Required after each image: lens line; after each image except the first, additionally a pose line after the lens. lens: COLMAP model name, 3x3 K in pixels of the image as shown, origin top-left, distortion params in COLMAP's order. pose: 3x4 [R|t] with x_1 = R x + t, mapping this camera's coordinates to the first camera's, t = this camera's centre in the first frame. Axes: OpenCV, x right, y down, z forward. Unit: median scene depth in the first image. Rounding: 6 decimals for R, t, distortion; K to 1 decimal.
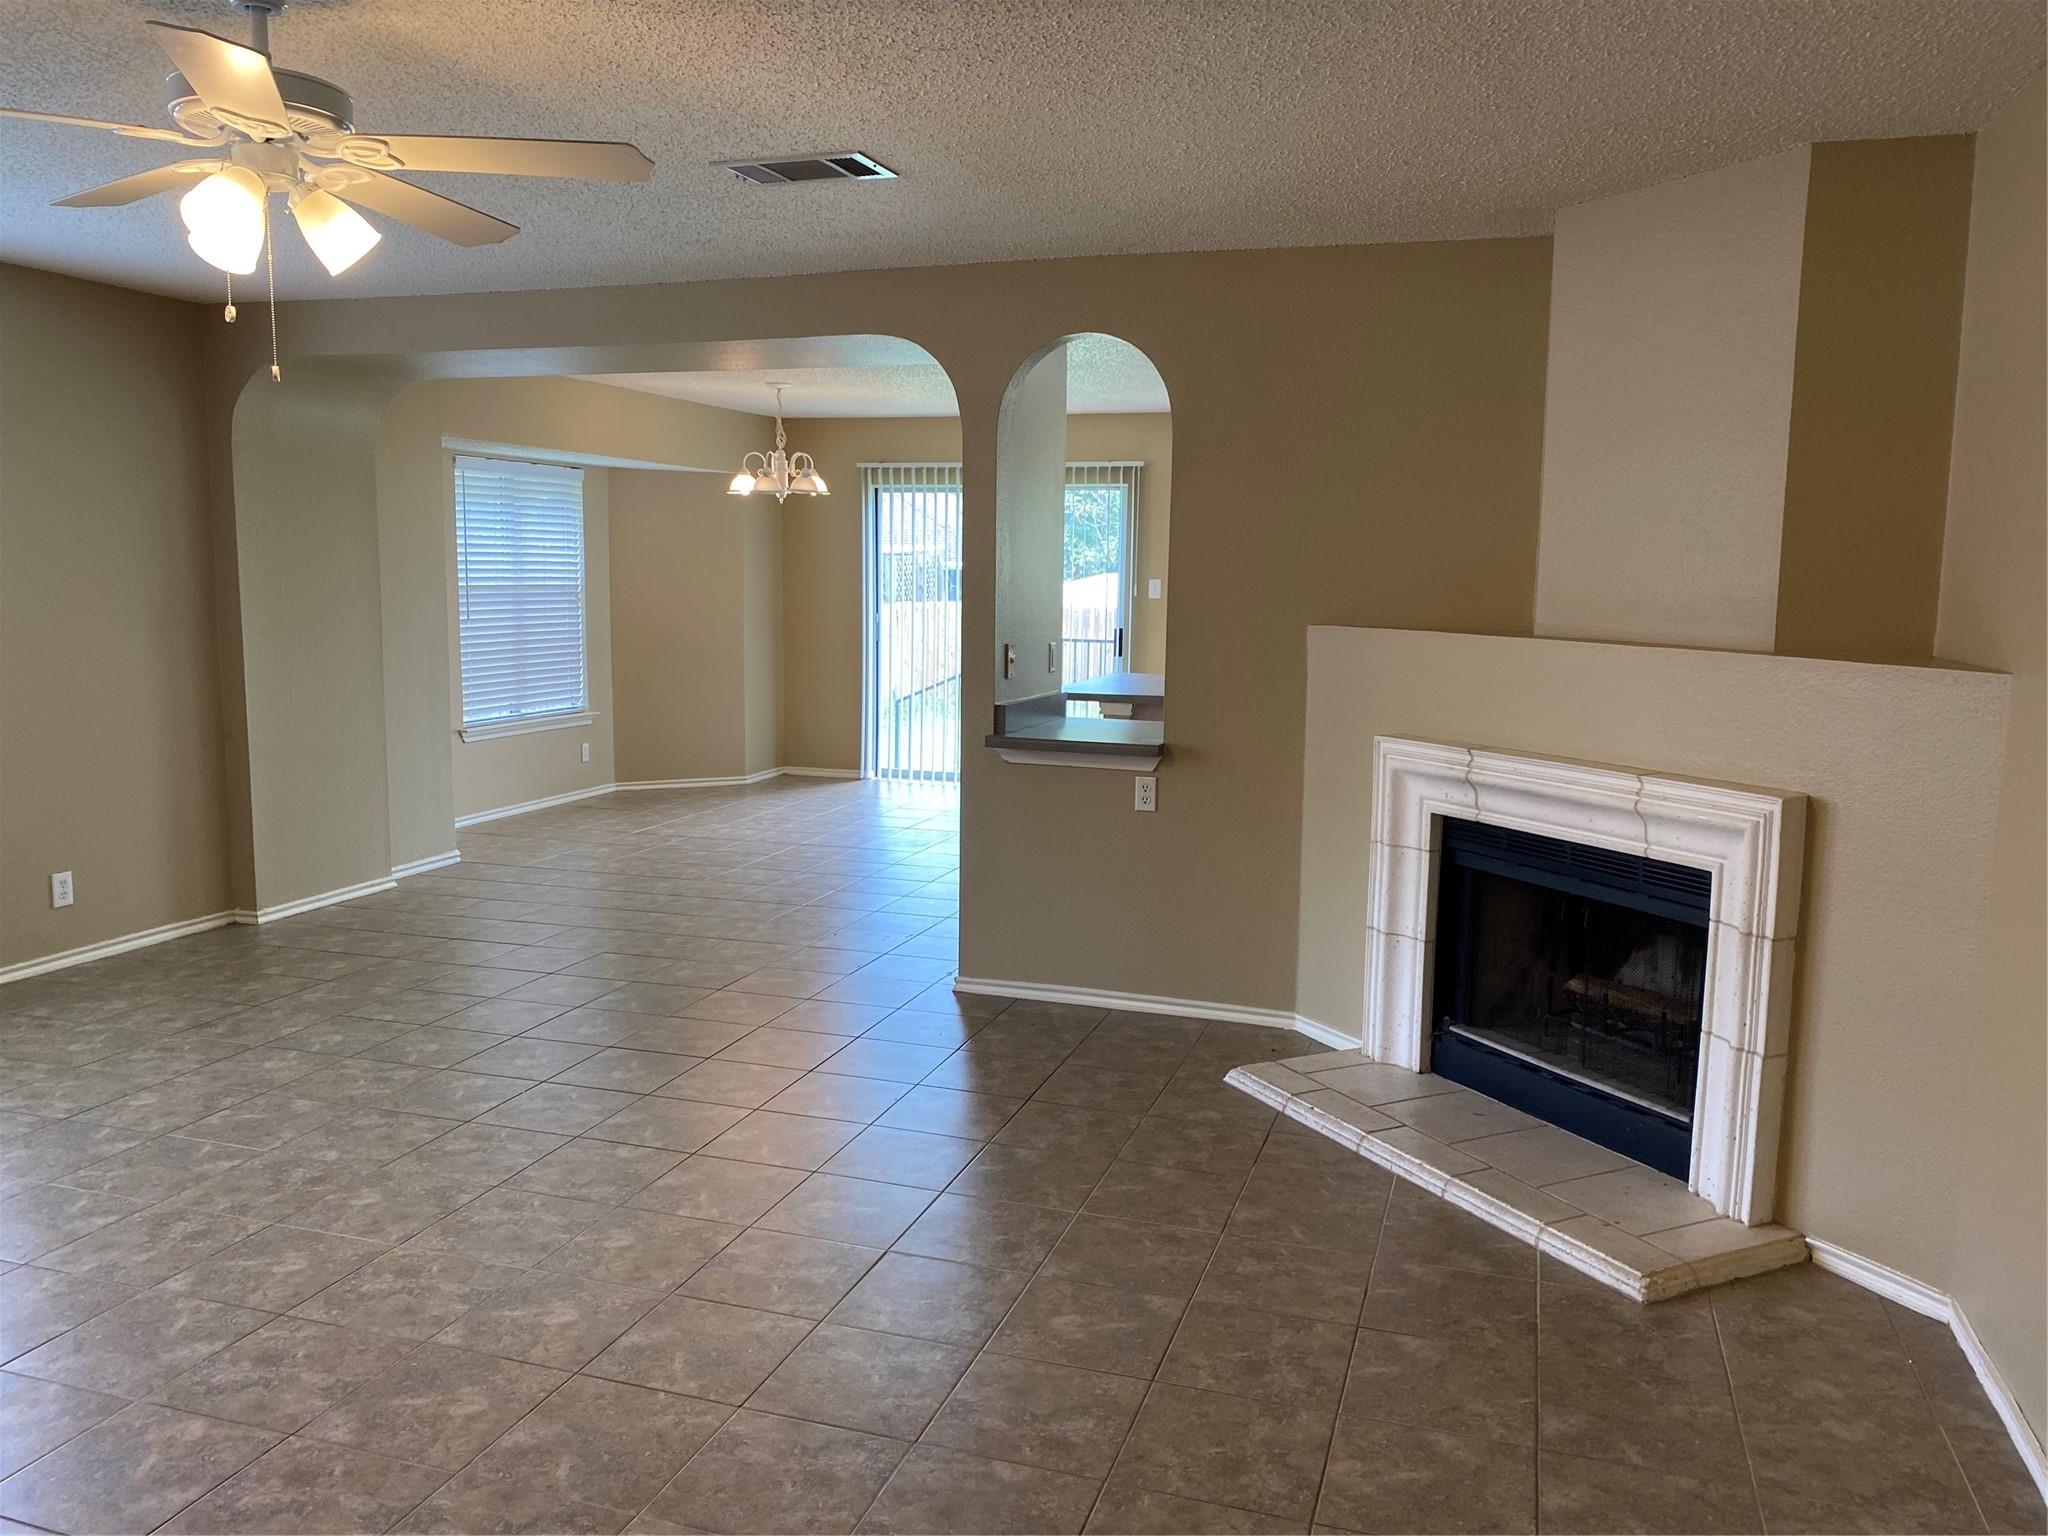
lens RADIAL K [[1542.9, 0, 1024.0], [0, 1542.9, 768.0], [0, 0, 1]] dist [-0.003259, -0.002160]
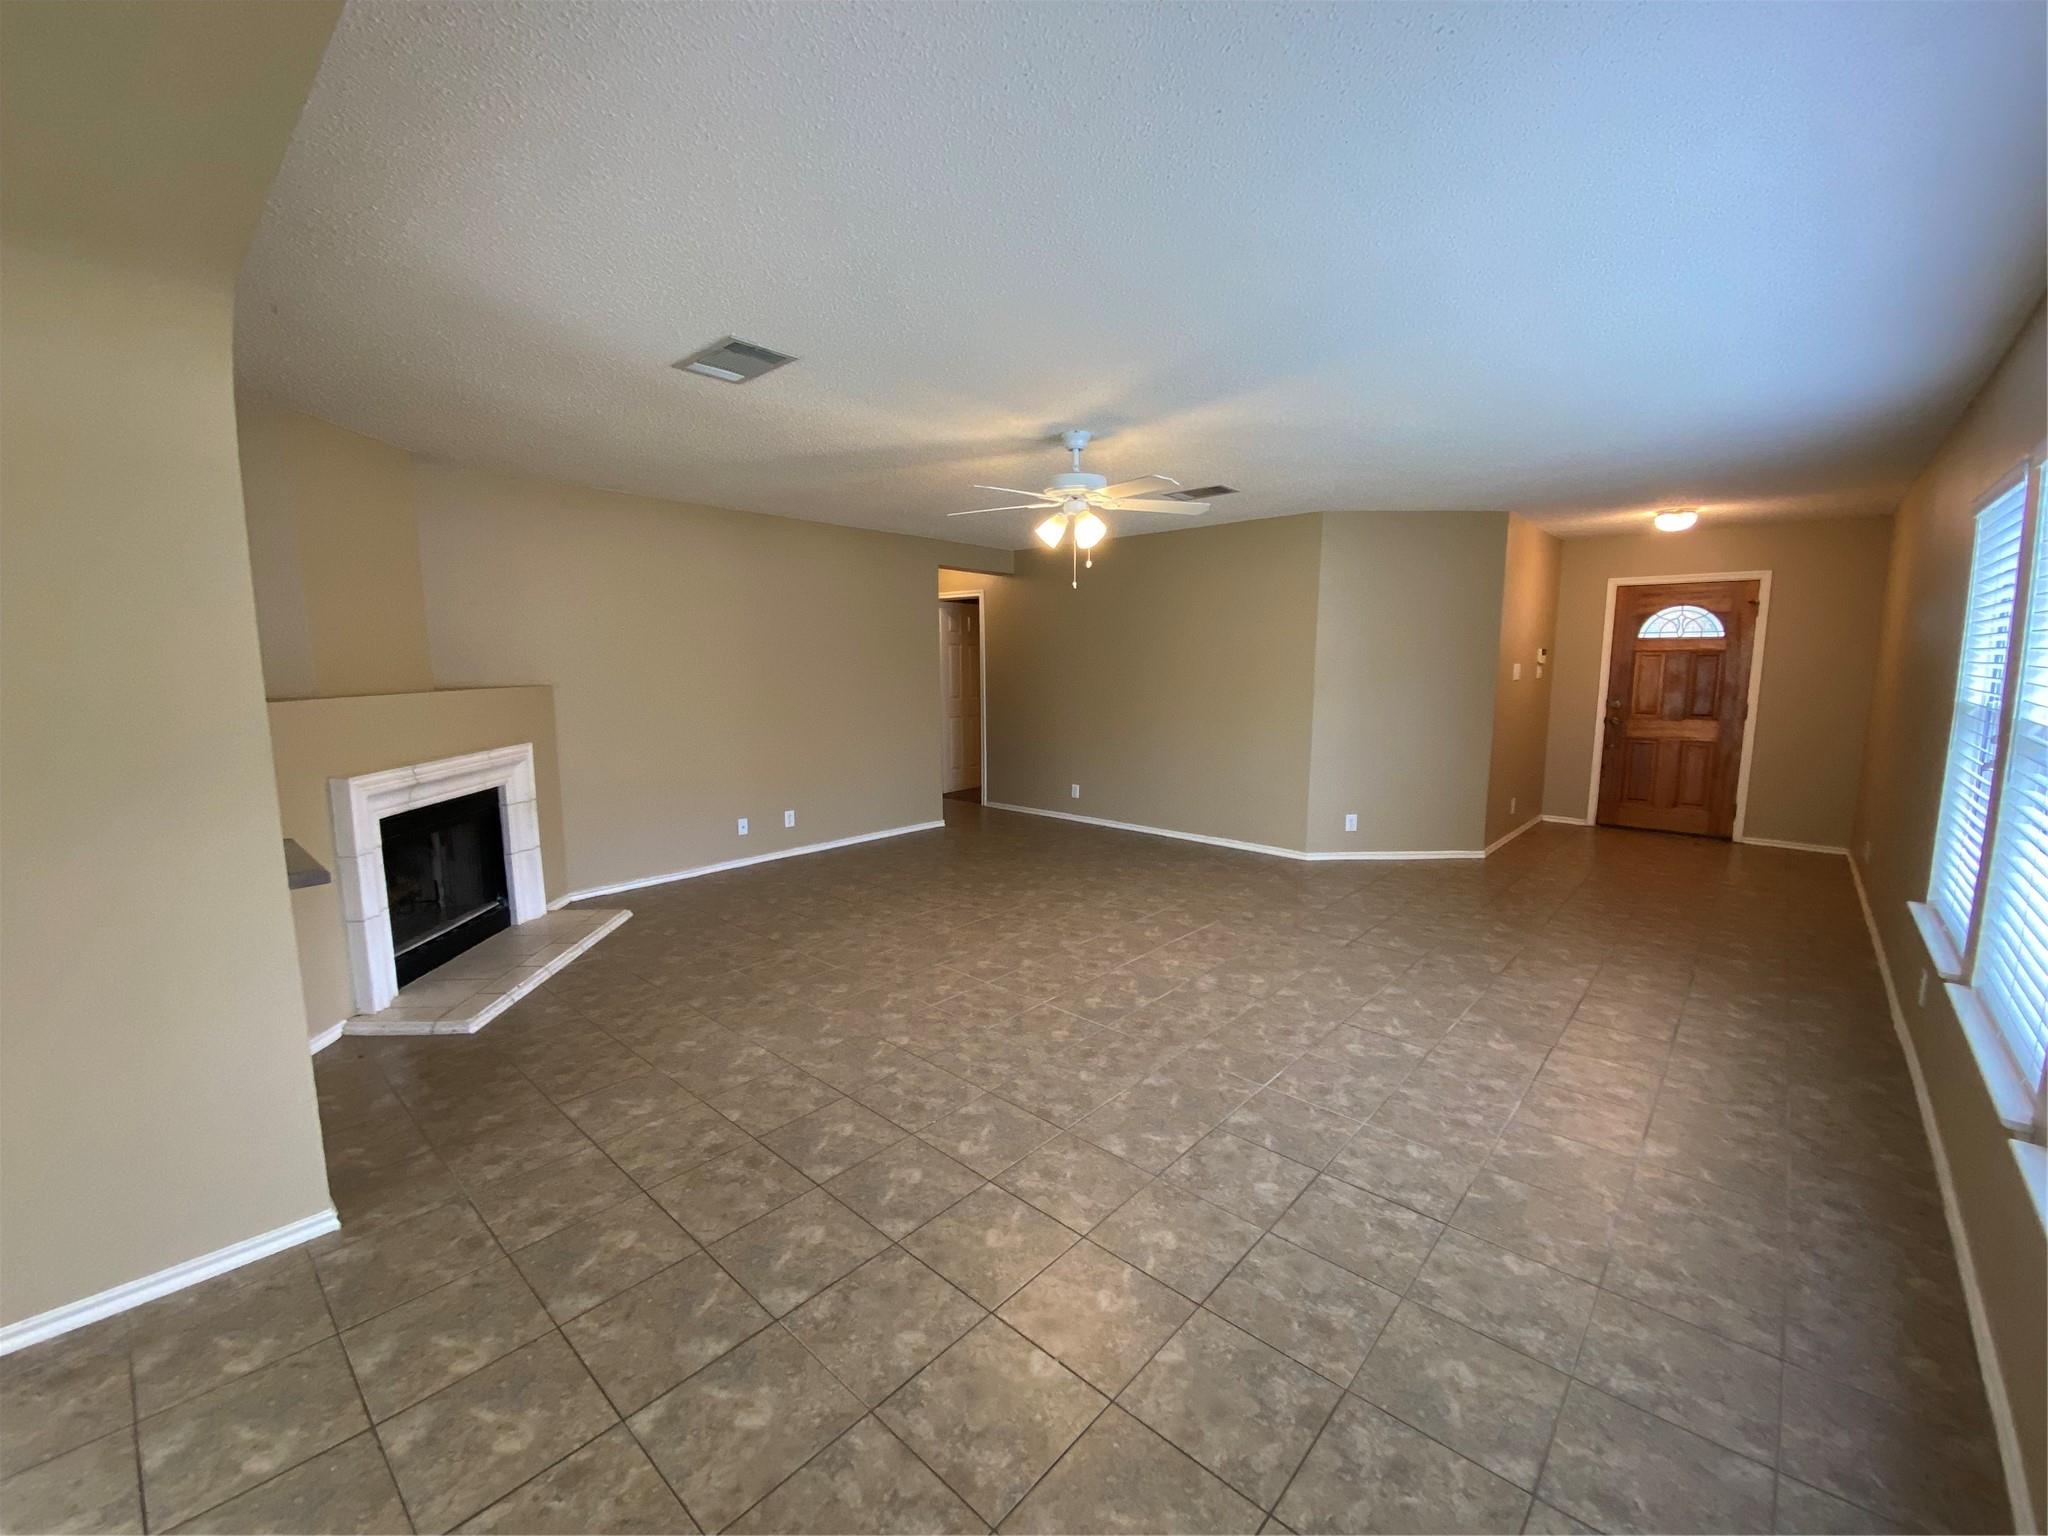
lens RADIAL K [[830.1, 0, 1027.2], [0, 830.1, 772.3], [0, 0, 1]] dist [0.025276, -0.025781]
pose [[-0.911714, -0.069330, 0.404933, -0.643559], [0.042035, 0.964742, 0.259819, -0.203521], [-0.408669, 0.253902, -0.876654, 1.506520]]
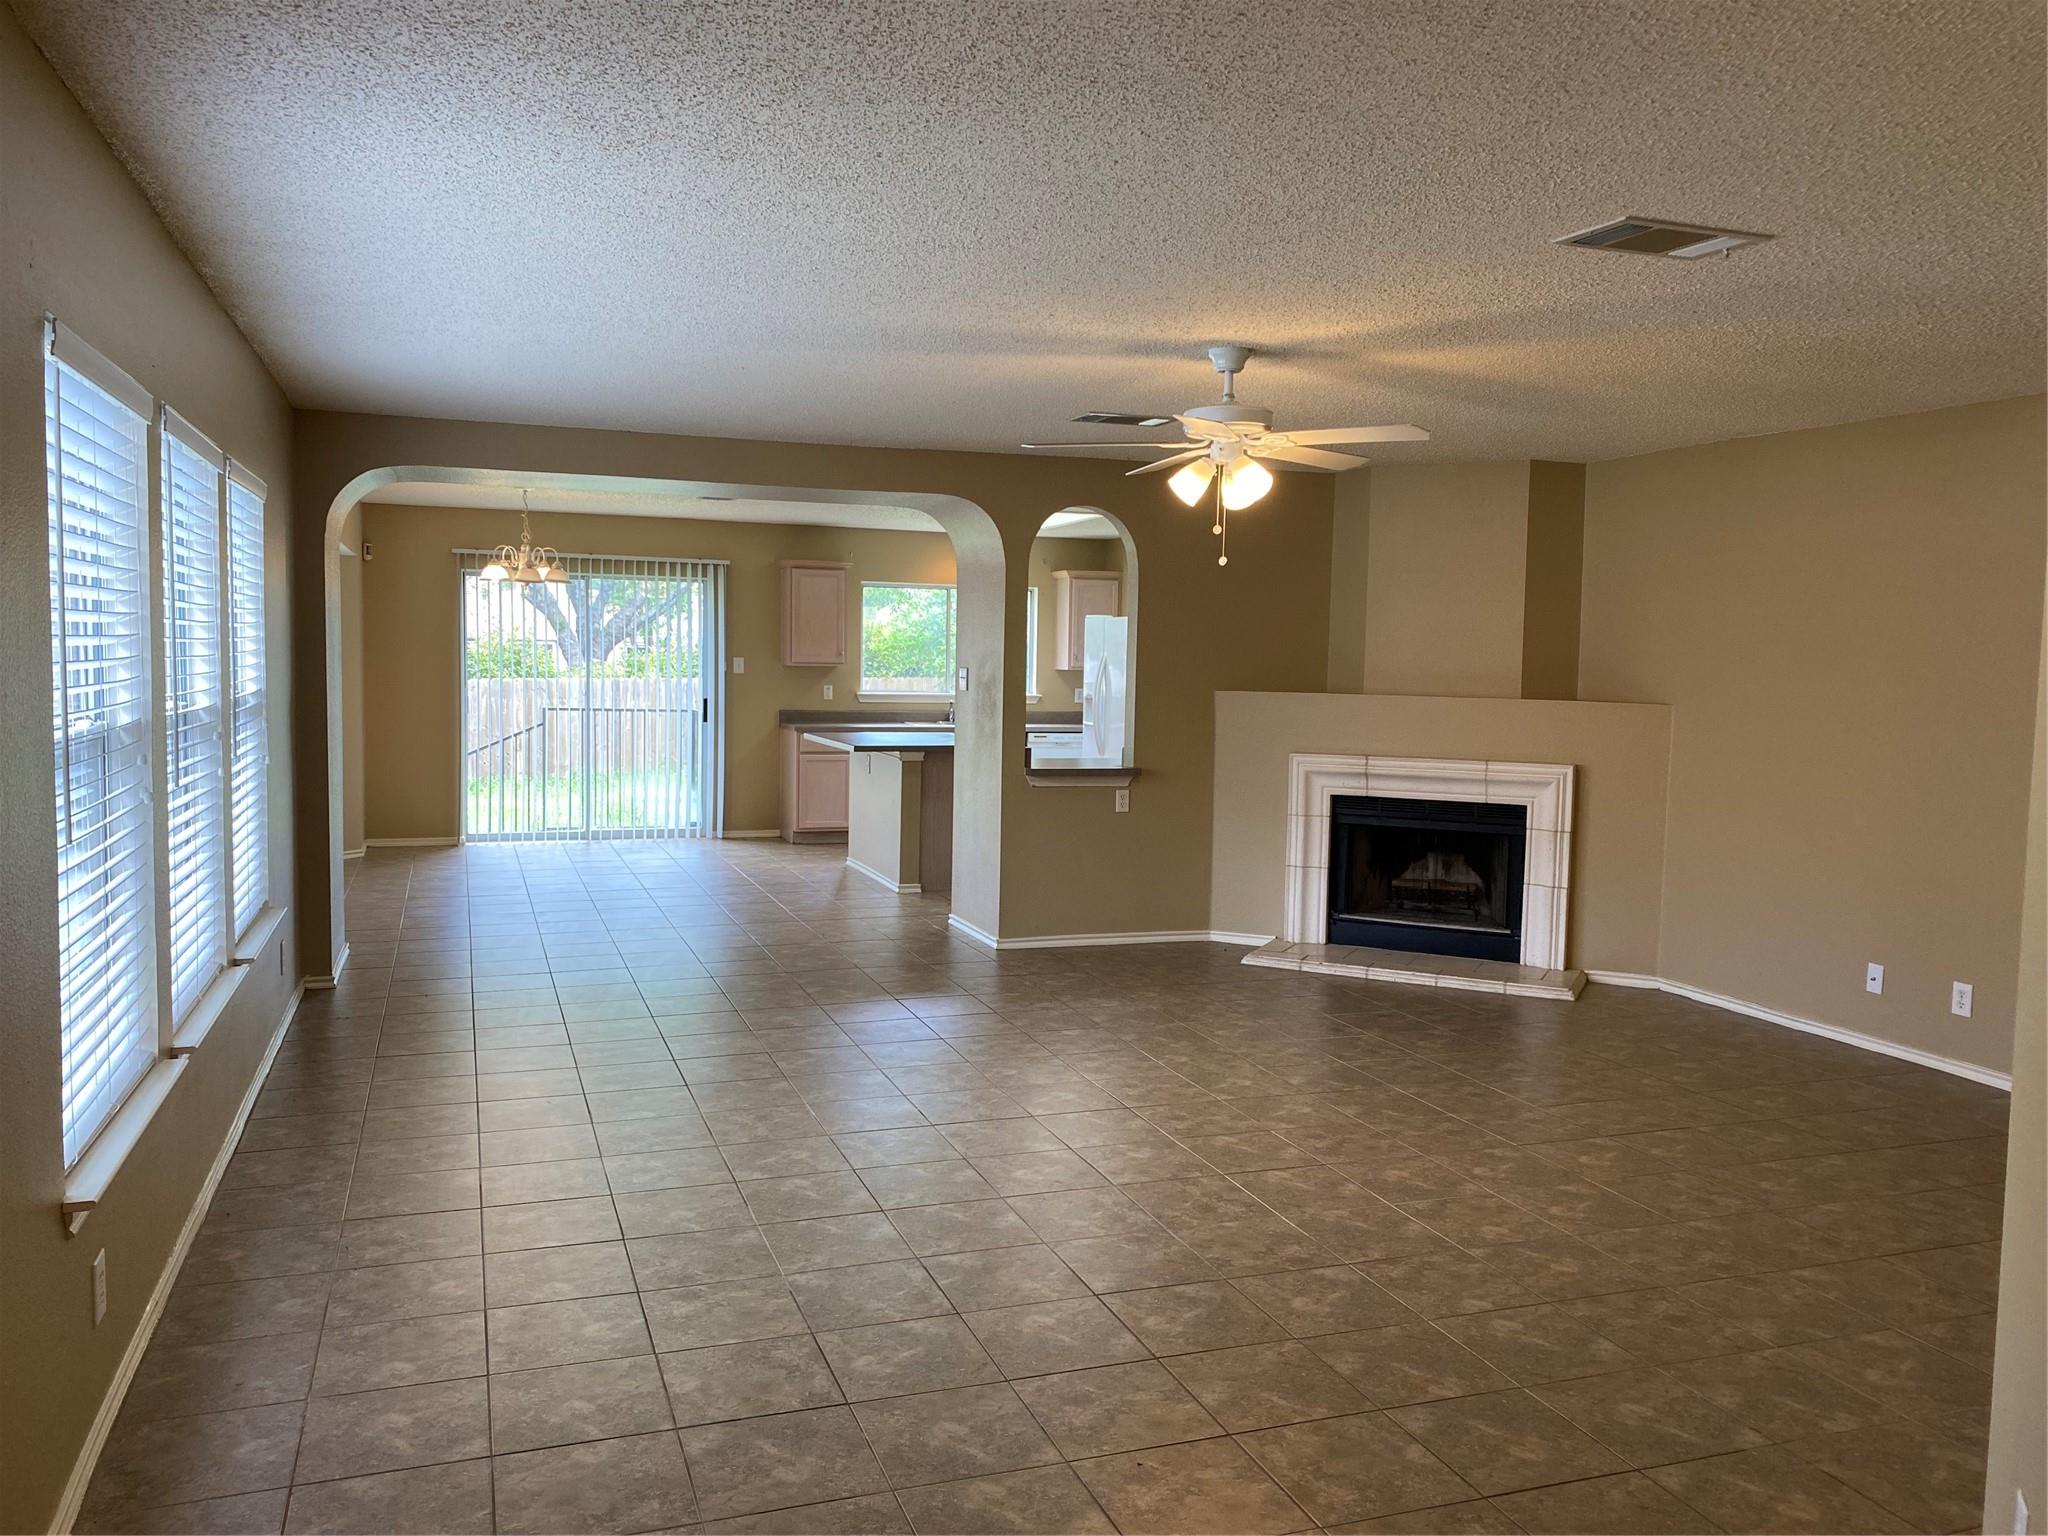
lens RADIAL K [[1550.4, 0, 997.1], [0, 1550.4, 768.9], [0, 0, 1]] dist [0.100553, -0.000991]
pose [[0.800745, -0.049667, 0.596943, -1.170471], [0.073904, 0.997134, -0.016171, 0.000276], [-0.594429, 0.057065, 0.802121, -0.224173]]
